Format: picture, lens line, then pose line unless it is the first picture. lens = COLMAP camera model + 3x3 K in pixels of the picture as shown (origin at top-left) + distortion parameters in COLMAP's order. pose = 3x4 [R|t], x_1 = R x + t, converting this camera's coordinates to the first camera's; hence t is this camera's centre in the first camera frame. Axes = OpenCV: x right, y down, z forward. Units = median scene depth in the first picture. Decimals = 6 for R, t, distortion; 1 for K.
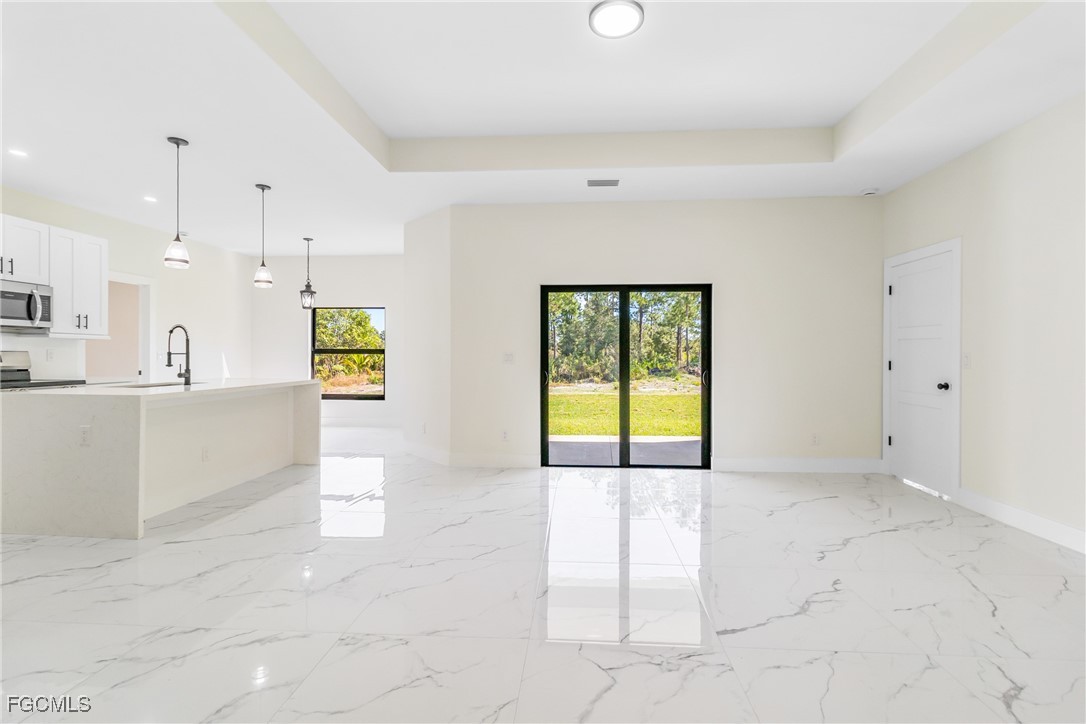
lens RADIAL K [[502.7, 0, 547.3], [0, 502.7, 353.8], [0, 0, 1]] dist [0.005247, -0.000227]
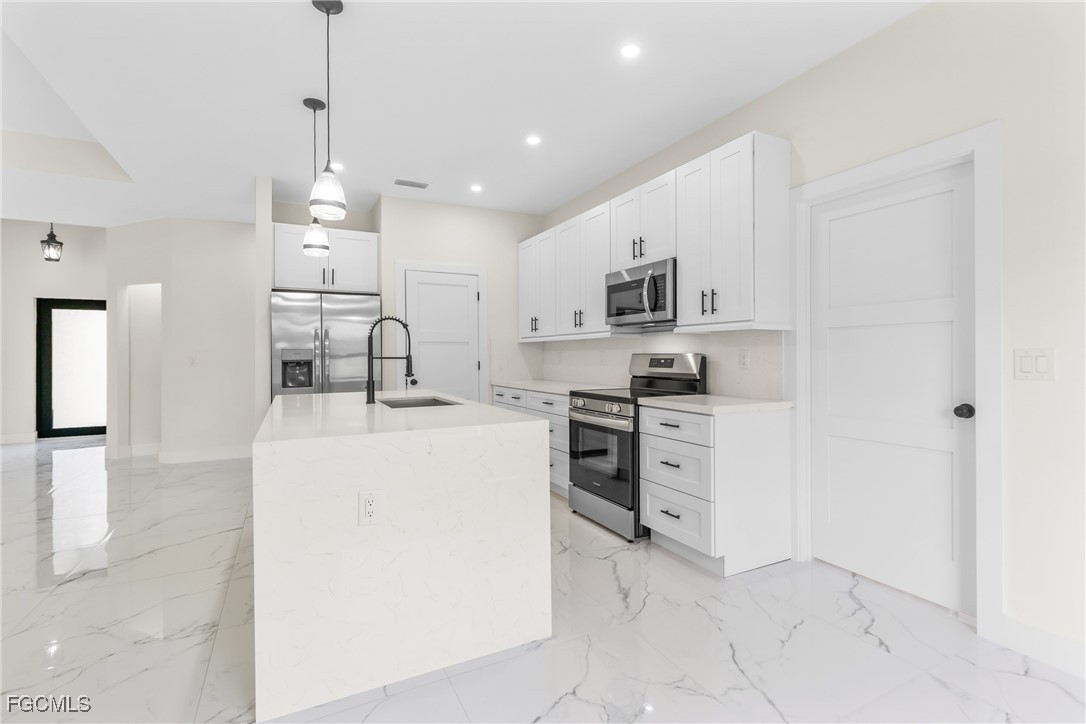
lens RADIAL K [[502.7, 0, 548.4], [0, 502.7, 354.6], [0, 0, 1]] dist [0.005247, -0.000227]
pose [[-0.852949, -0.000625, -0.521995, -0.488400], [0.001616, 0.999991, -0.003838, -0.001263], [0.521992, -0.004117, -0.852940, 1.492481]]
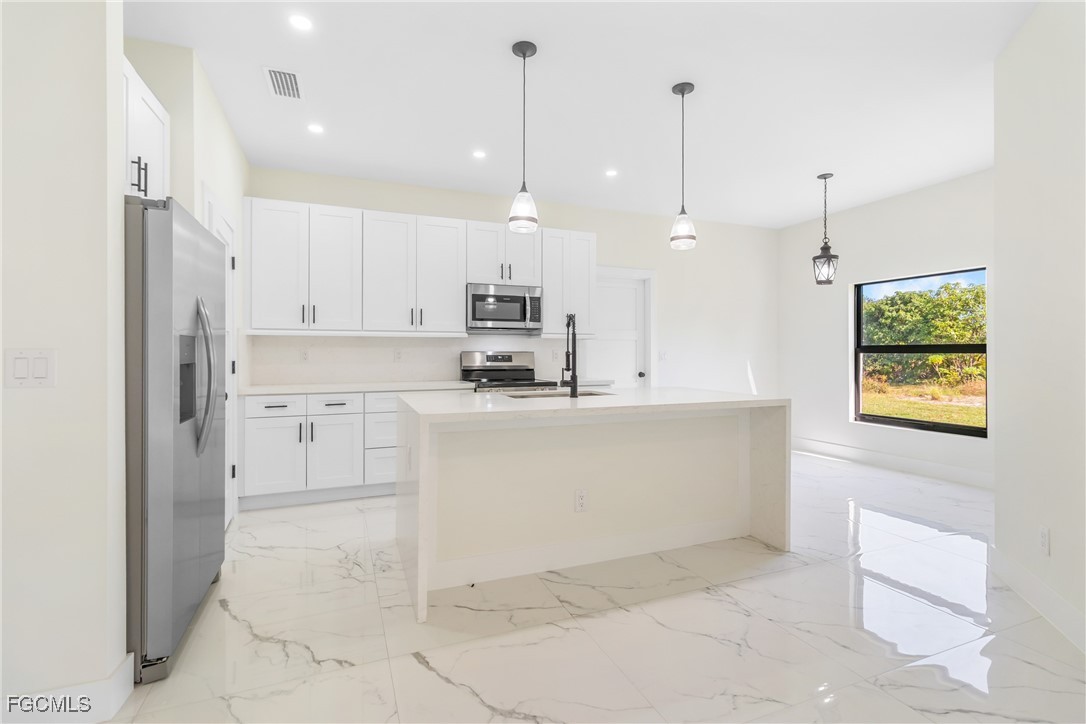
lens RADIAL K [[502.7, 0, 545.3], [0, 502.7, 355.6], [0, 0, 1]] dist [0.005247, -0.000227]
pose [[0.440327, 0.000345, -0.897838, -0.076663], [0.003889, 0.999990, 0.002292, 0.000694], [0.897829, -0.004501, 0.440321, 0.563646]]
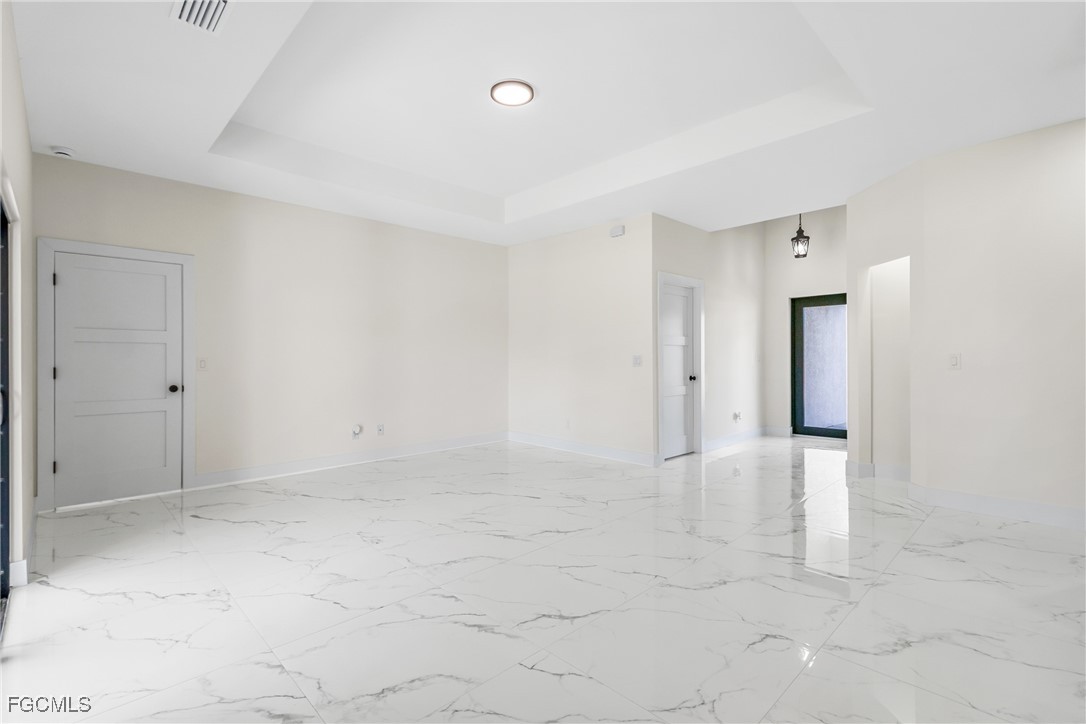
lens RADIAL K [[502.7, 0, 547.6], [0, 502.7, 356.6], [0, 0, 1]] dist [0.005247, -0.000227]
pose [[-0.748410, 0.000928, 0.663236, -0.441220], [0.002598, 0.999995, 0.001532, -0.002345], [-0.663232, 0.002870, -0.748409, 1.085091]]
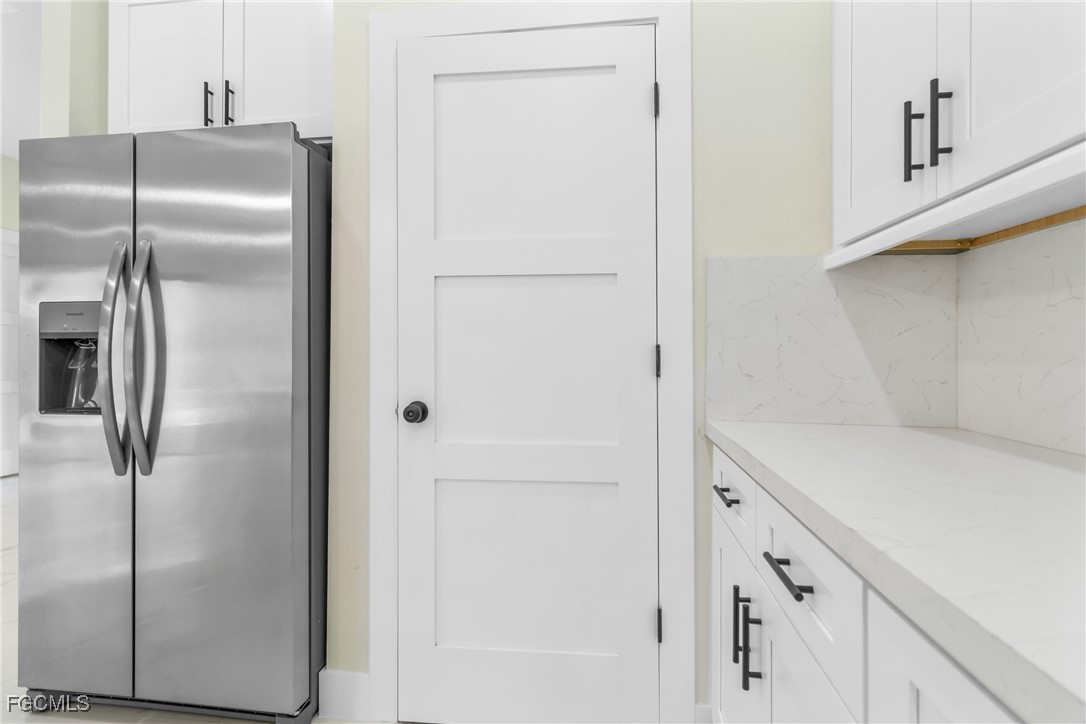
lens RADIAL K [[502.7, 0, 547.7], [0, 502.7, 351.9], [0, 0, 1]] dist [0.005247, -0.000227]
pose [[-0.997838, -0.007102, 0.065338, -0.888290], [-0.007445, 0.999960, -0.005015, 0.014385], [-0.065300, -0.005490, -0.997851, 0.770773]]
